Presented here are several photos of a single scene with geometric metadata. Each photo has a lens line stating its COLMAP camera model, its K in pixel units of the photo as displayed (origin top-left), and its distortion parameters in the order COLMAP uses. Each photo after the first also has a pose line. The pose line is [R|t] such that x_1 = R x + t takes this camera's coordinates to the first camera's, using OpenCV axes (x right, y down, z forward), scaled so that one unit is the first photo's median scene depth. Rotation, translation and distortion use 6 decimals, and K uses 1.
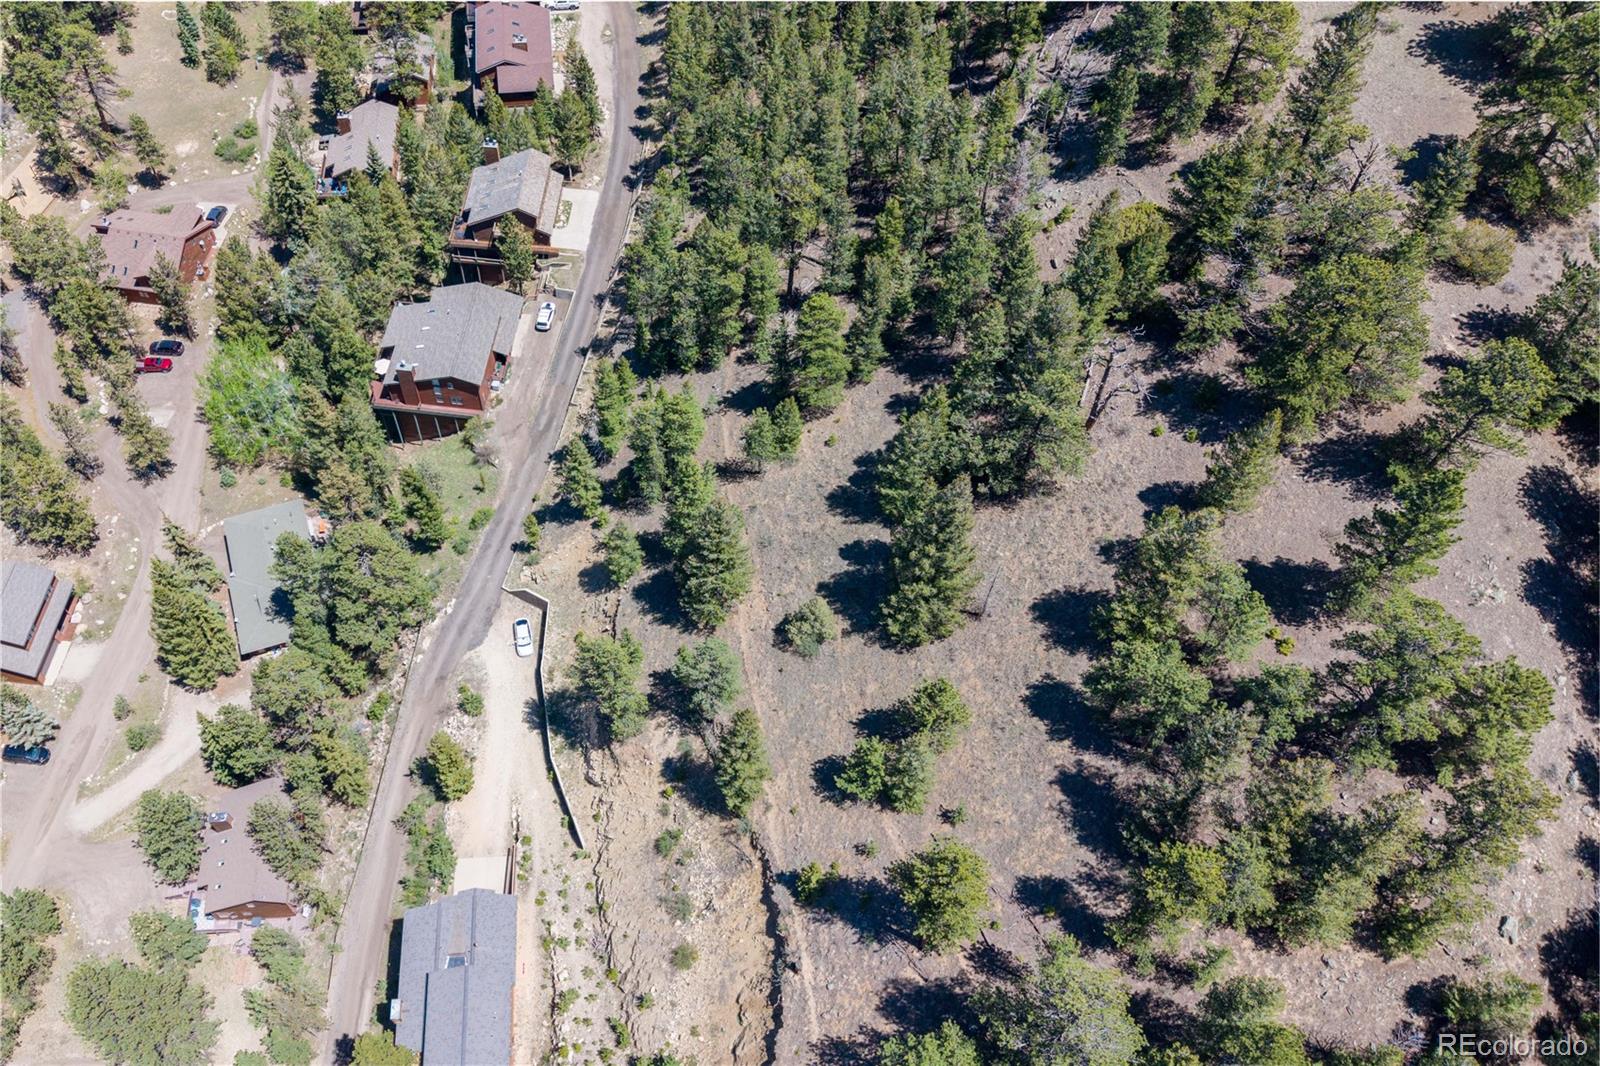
lens RADIAL K [[1276.4, 0, 651.0], [0, 1276.4, 502.4], [0, 0, 1]] dist [0.041528, -0.058905]
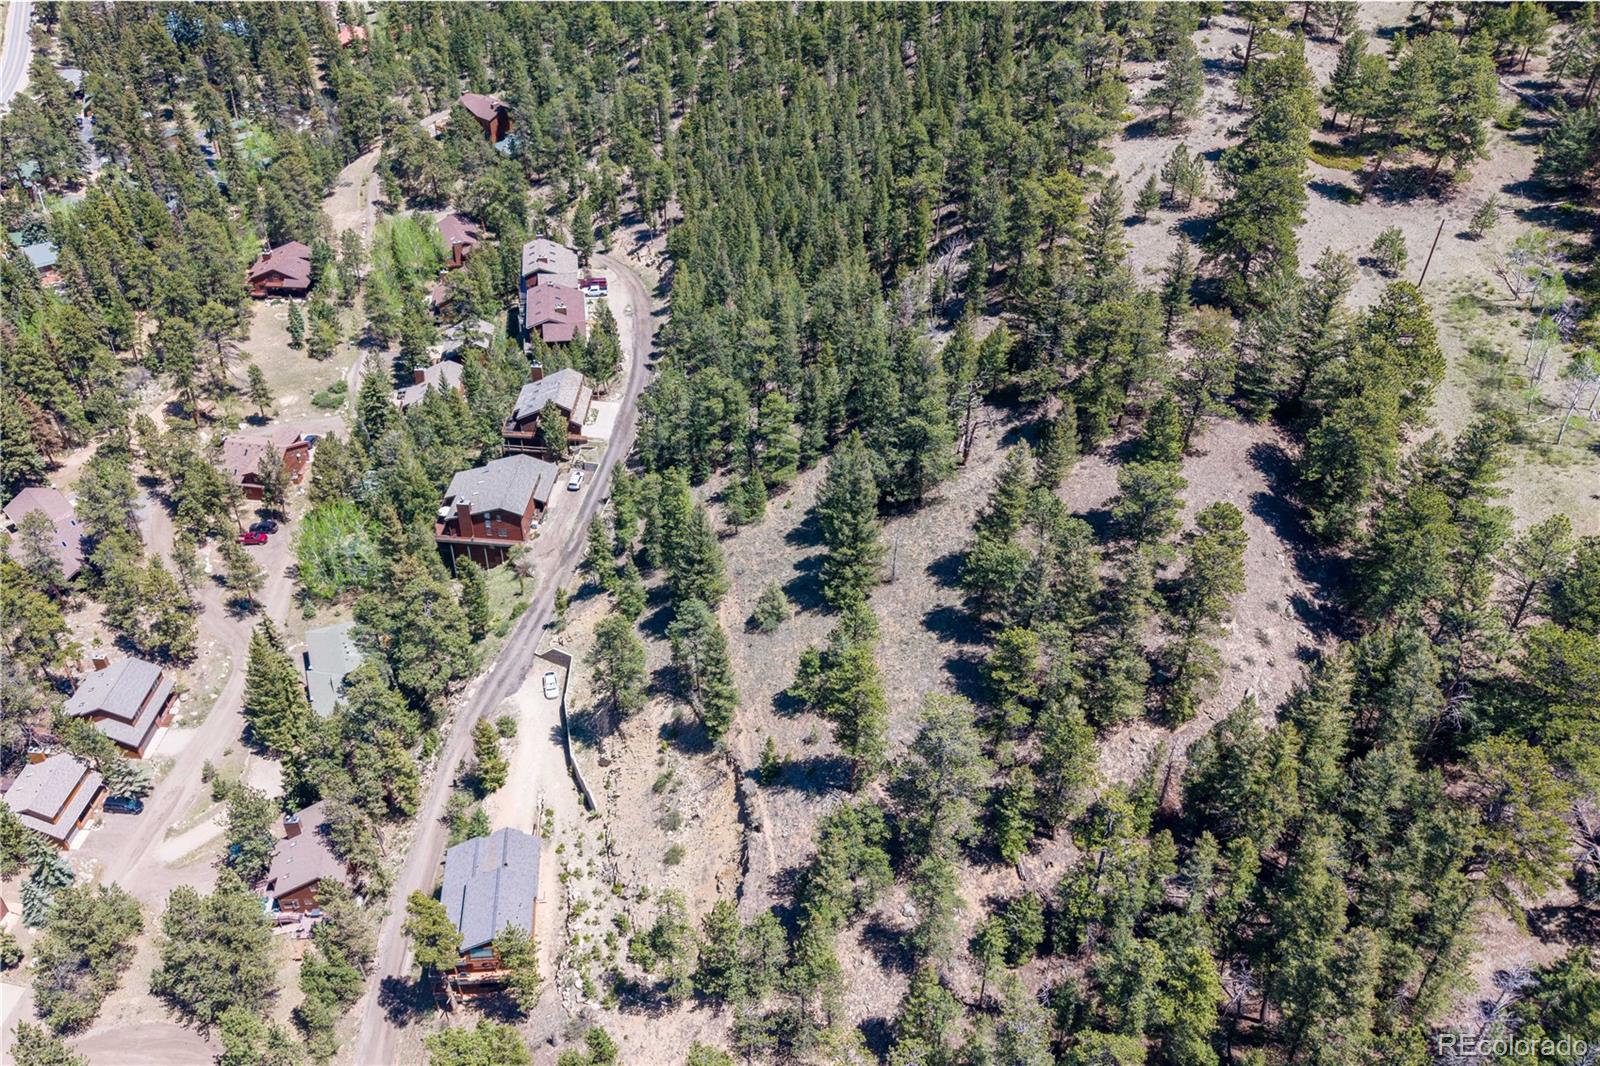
lens RADIAL K [[1276.4, 0, 727.1], [0, 1276.4, 510.3], [0, 0, 1]] dist [0.041528, -0.058905]
pose [[0.999435, -0.007536, 0.032770, 0.032633], [0.017672, 0.946836, -0.321230, 0.370095], [-0.028607, 0.321628, 0.946434, -0.243232]]
